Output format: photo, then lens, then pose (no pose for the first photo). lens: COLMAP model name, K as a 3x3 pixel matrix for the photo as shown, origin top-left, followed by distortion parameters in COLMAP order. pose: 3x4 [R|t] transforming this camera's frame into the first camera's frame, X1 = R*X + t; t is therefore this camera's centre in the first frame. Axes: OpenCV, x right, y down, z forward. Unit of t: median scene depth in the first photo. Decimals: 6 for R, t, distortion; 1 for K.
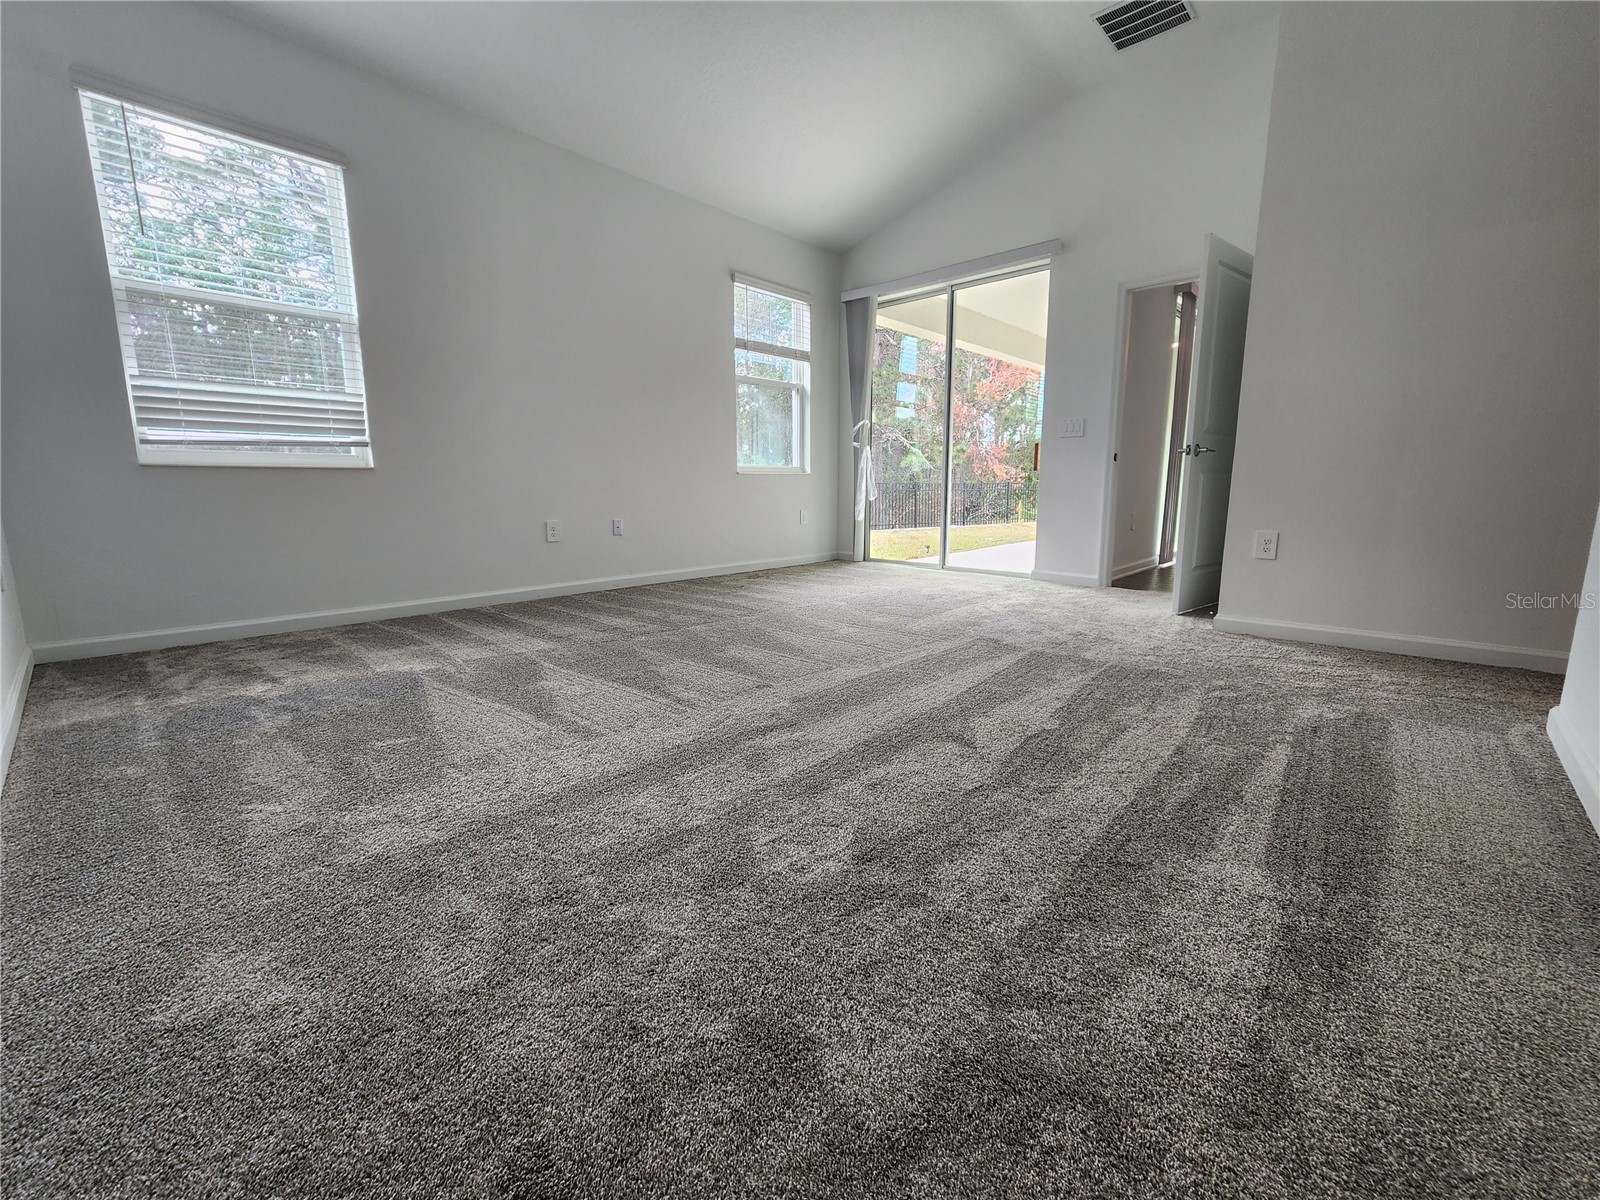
lens RADIAL K [[657.4, 0, 804.4], [0, 657.4, 592.1], [0, 0, 1]] dist [-0.000068, -0.000702]
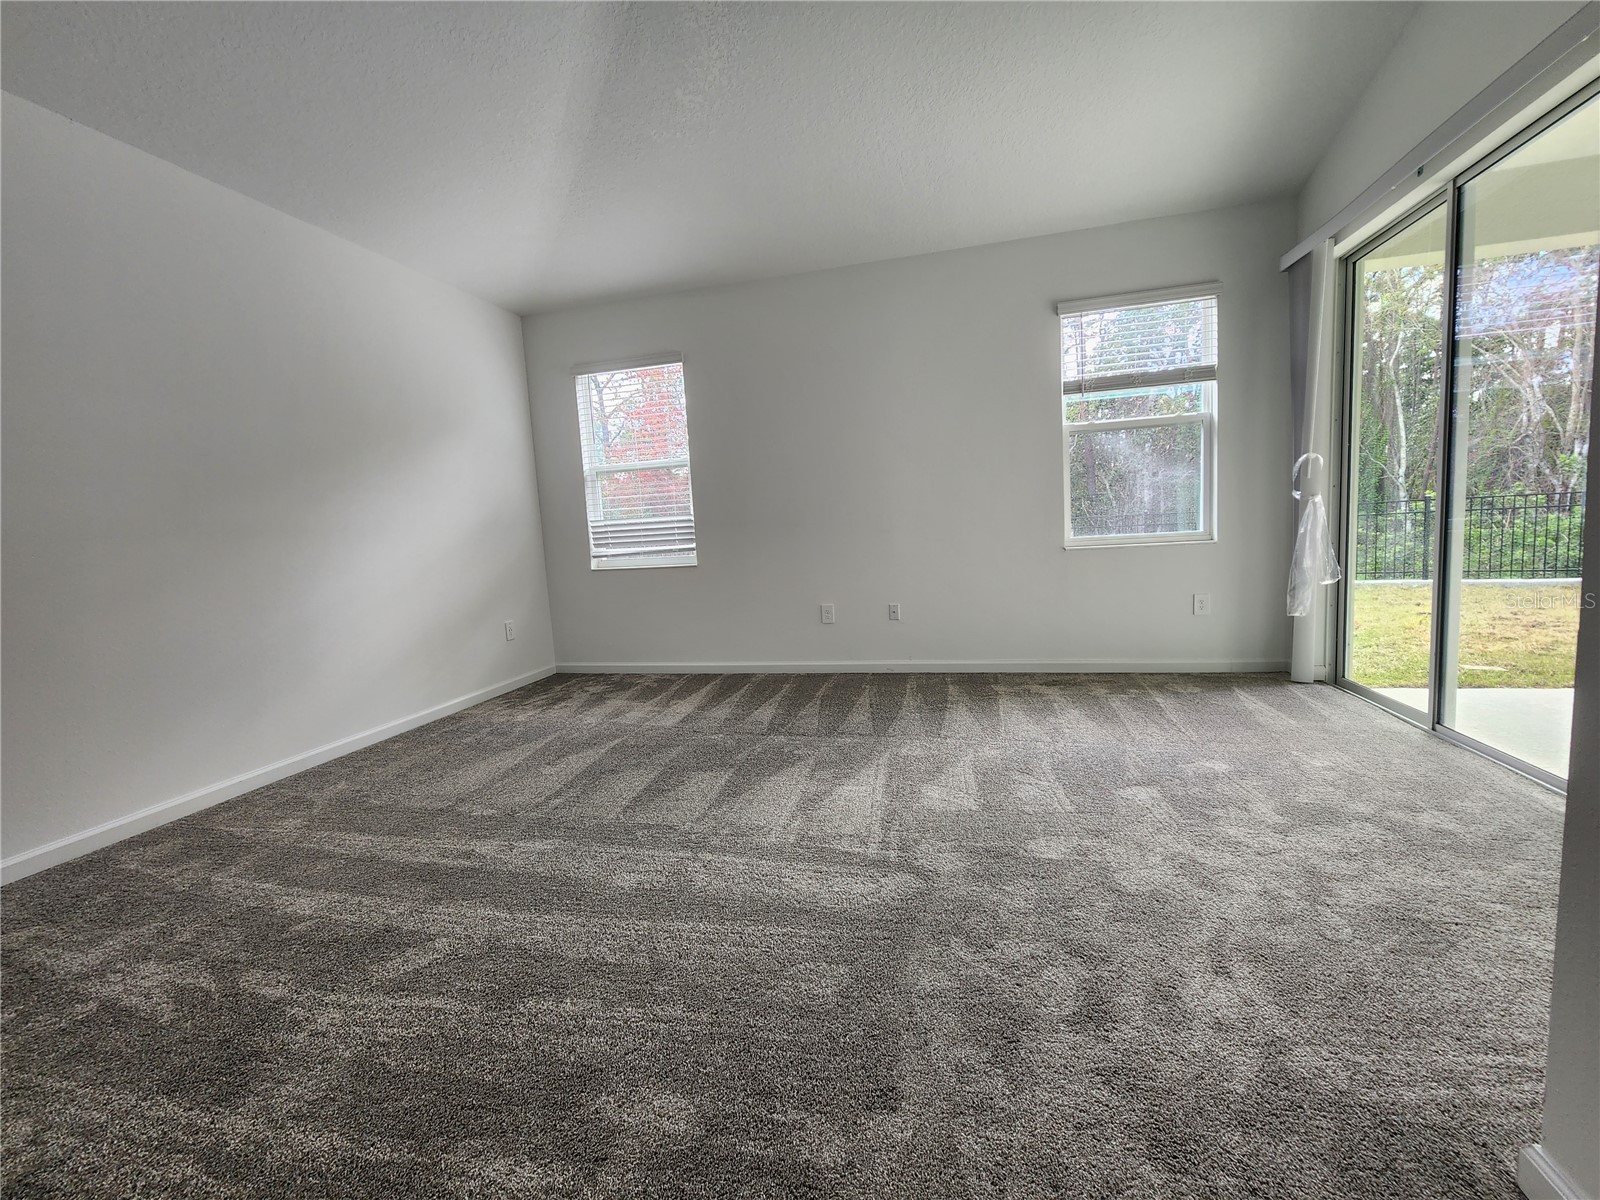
lens RADIAL K [[657.4, 0, 804.4], [0, 657.4, 592.1], [0, 0, 1]] dist [-0.000068, -0.000702]
pose [[0.481084, 0.062346, -0.874455, 0.518627], [-0.086184, 0.996000, 0.023597, -0.140345], [0.872428, 0.064012, 0.484533, 0.398420]]
